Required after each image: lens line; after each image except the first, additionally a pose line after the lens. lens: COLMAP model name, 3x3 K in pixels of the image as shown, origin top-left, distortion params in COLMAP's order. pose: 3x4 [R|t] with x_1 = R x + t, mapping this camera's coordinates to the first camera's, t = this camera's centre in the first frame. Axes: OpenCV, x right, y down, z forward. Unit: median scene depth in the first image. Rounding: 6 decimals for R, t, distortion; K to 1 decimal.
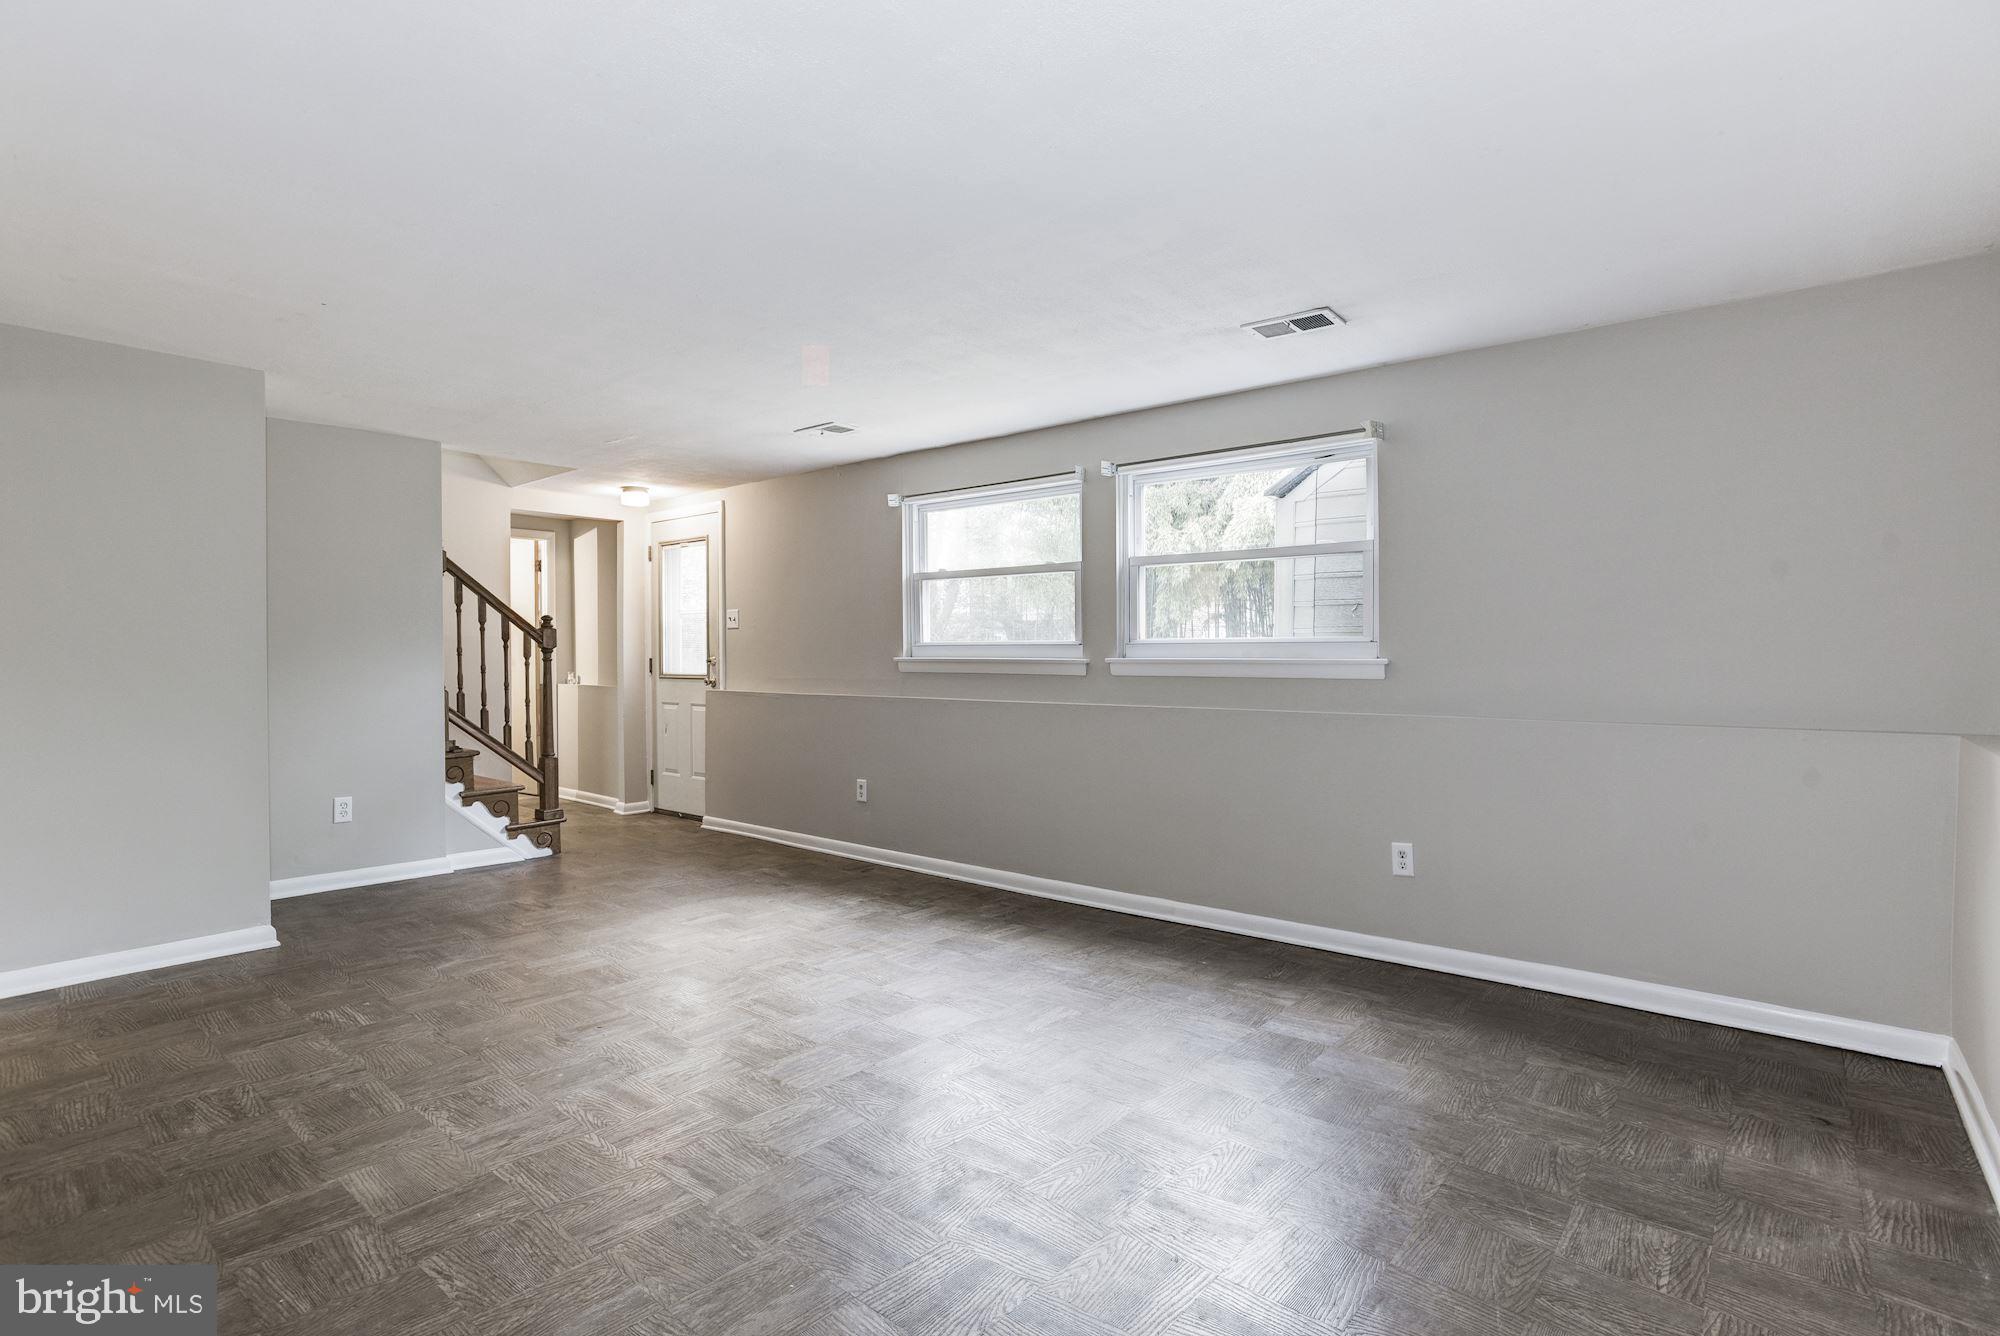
lens RADIAL K [[976.3, 0, 1009.3], [0, 976.3, 666.5], [0, 0, 1]] dist [-0.041752, 0.019840]
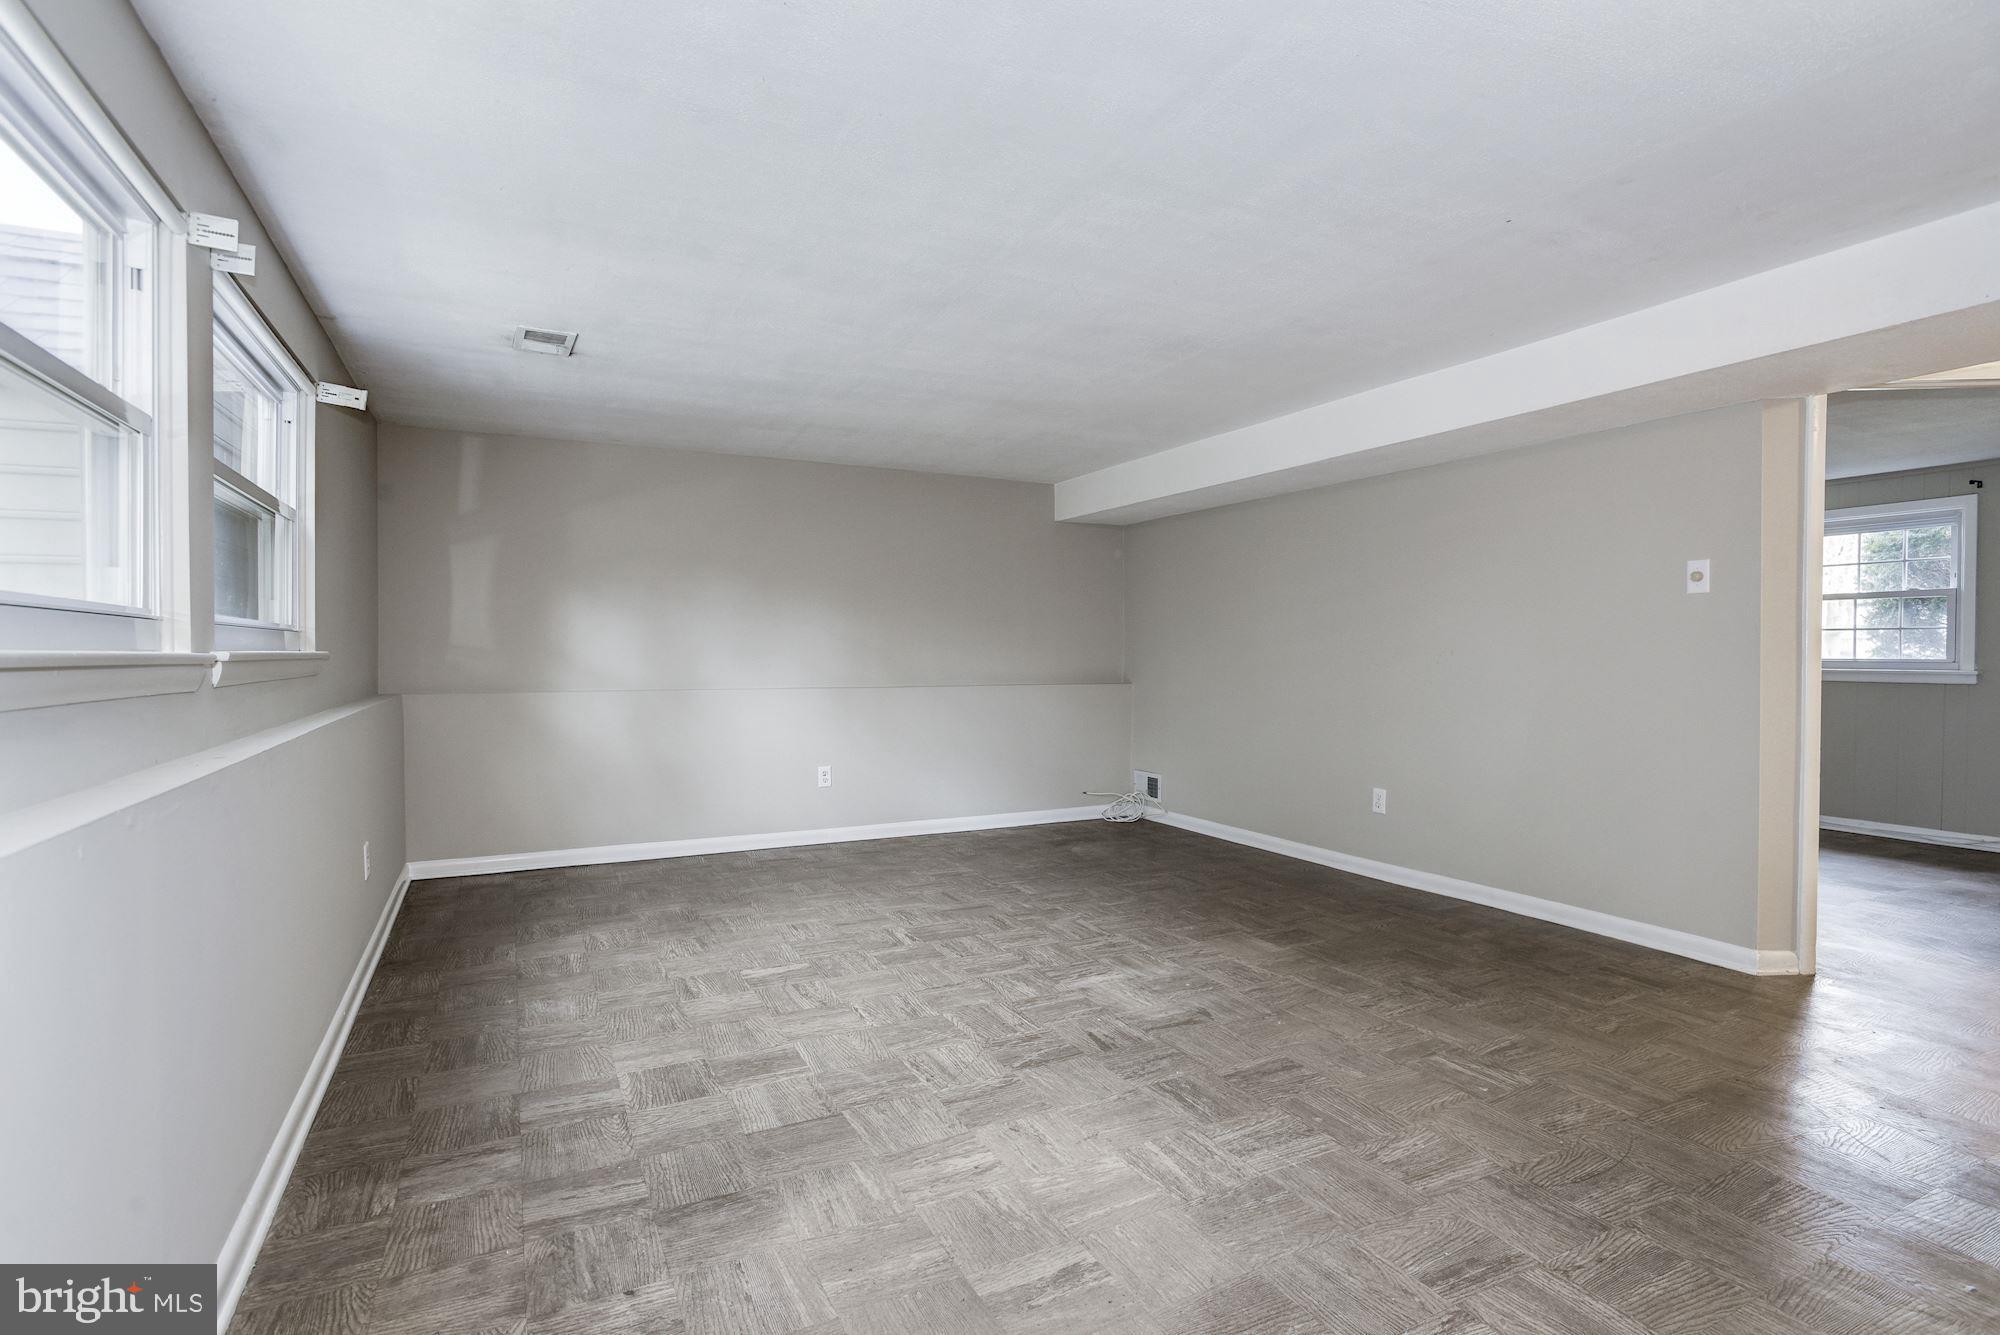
lens RADIAL K [[987.3, 0, 992.3], [0, 987.3, 669.0], [0, 0, 1]] dist [-0.059935, 0.033818]
pose [[-0.911319, -0.004669, 0.411674, -0.549263], [0.007287, 0.999596, 0.027466, -0.009120], [-0.411636, 0.028030, -0.910917, 1.627436]]
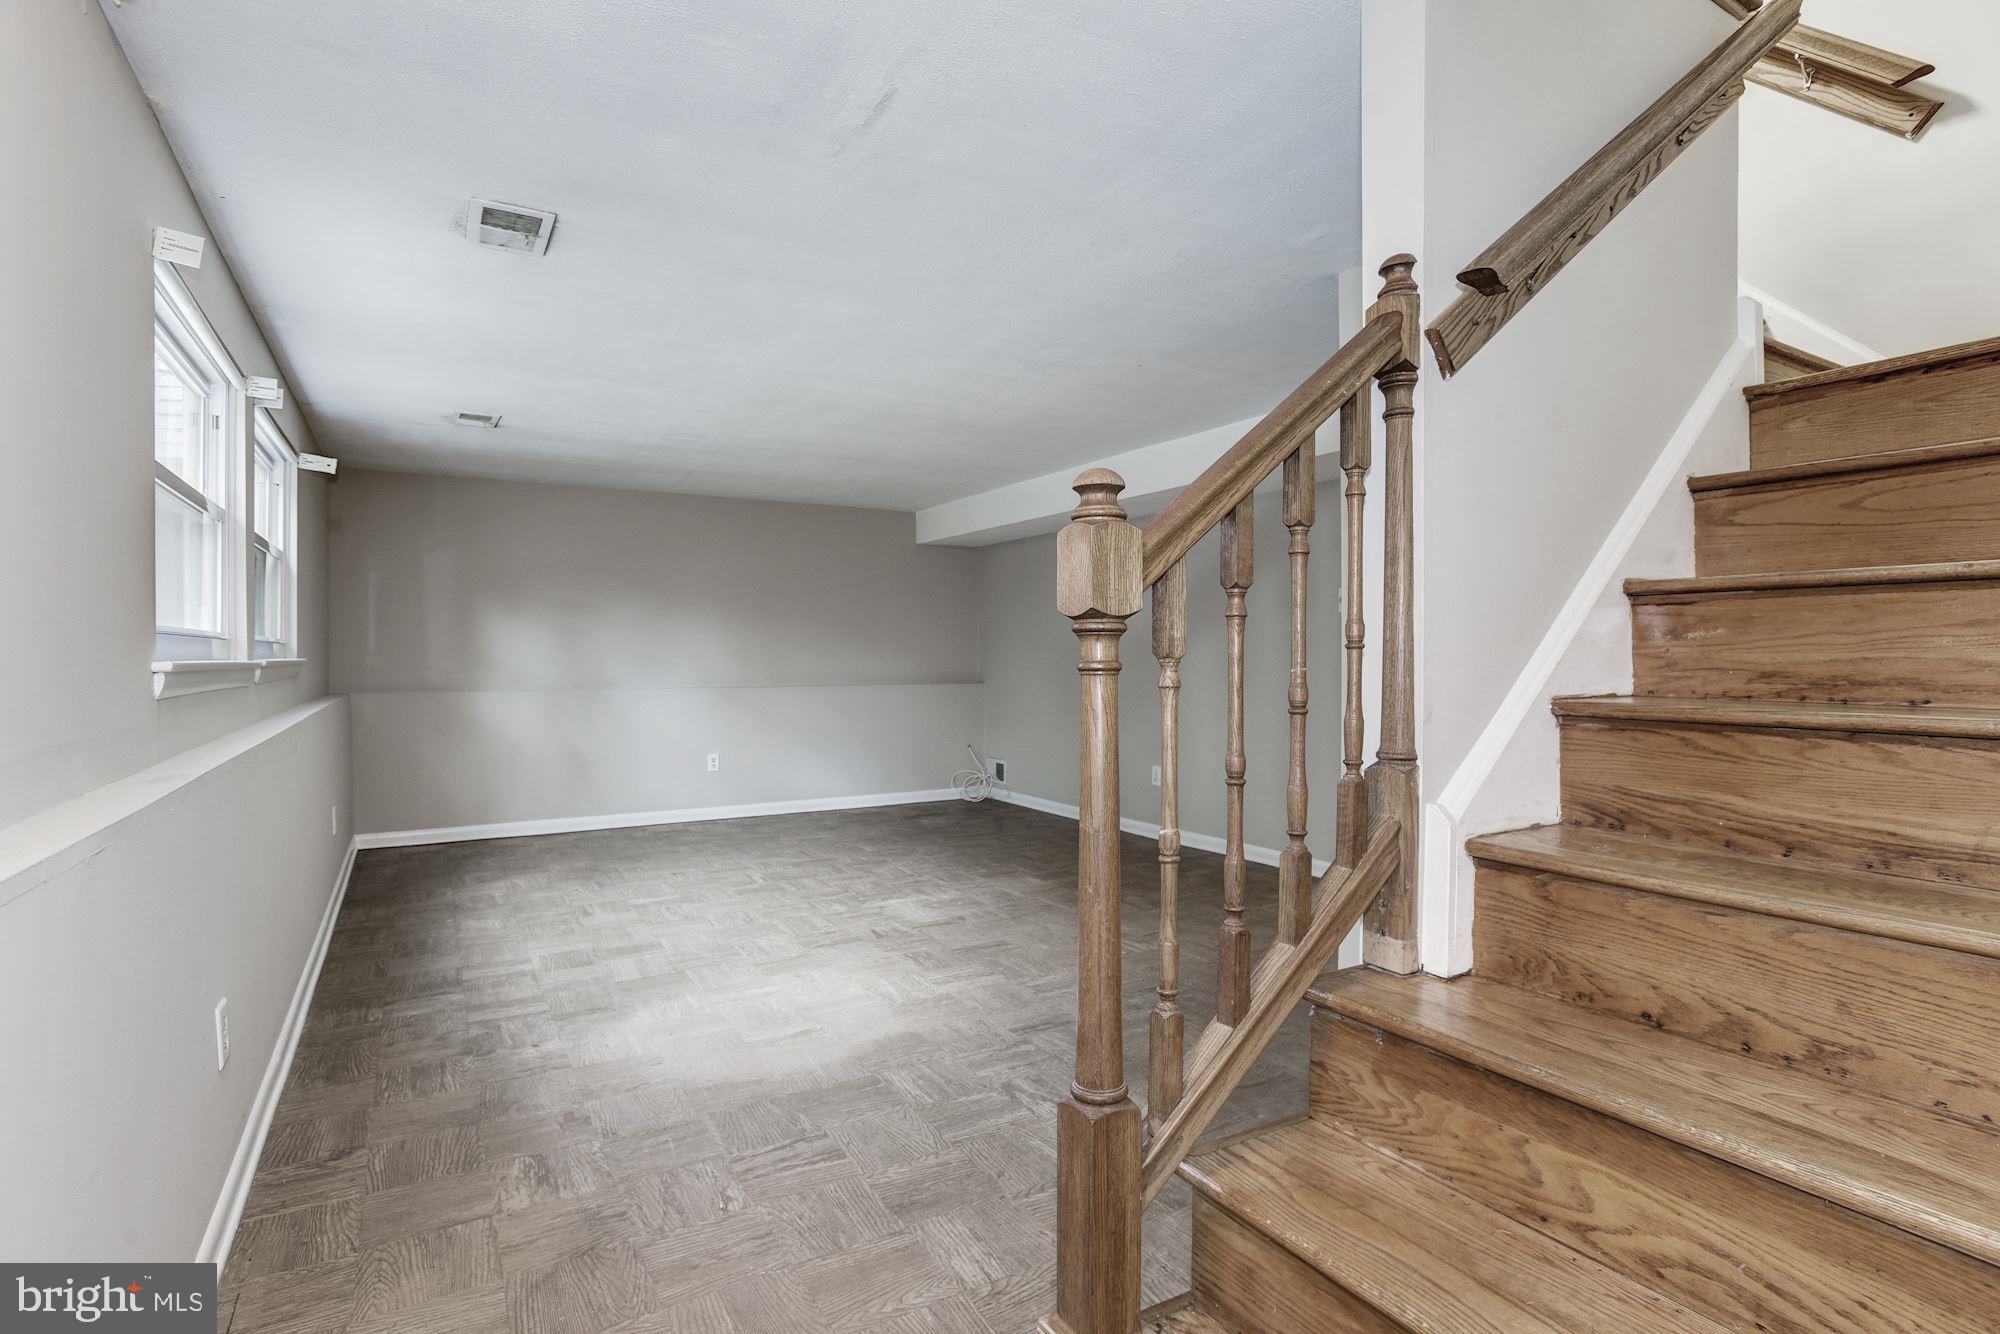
lens RADIAL K [[1007.4, 0, 993.0], [0, 1007.4, 665.7], [0, 0, 1]] dist [-0.064735, 0.034442]
pose [[-0.935019, 0.000215, 0.354598, -0.829111], [0.008483, 0.999727, 0.021761, -0.016020], [-0.354497, 0.023356, -0.934766, 1.892239]]
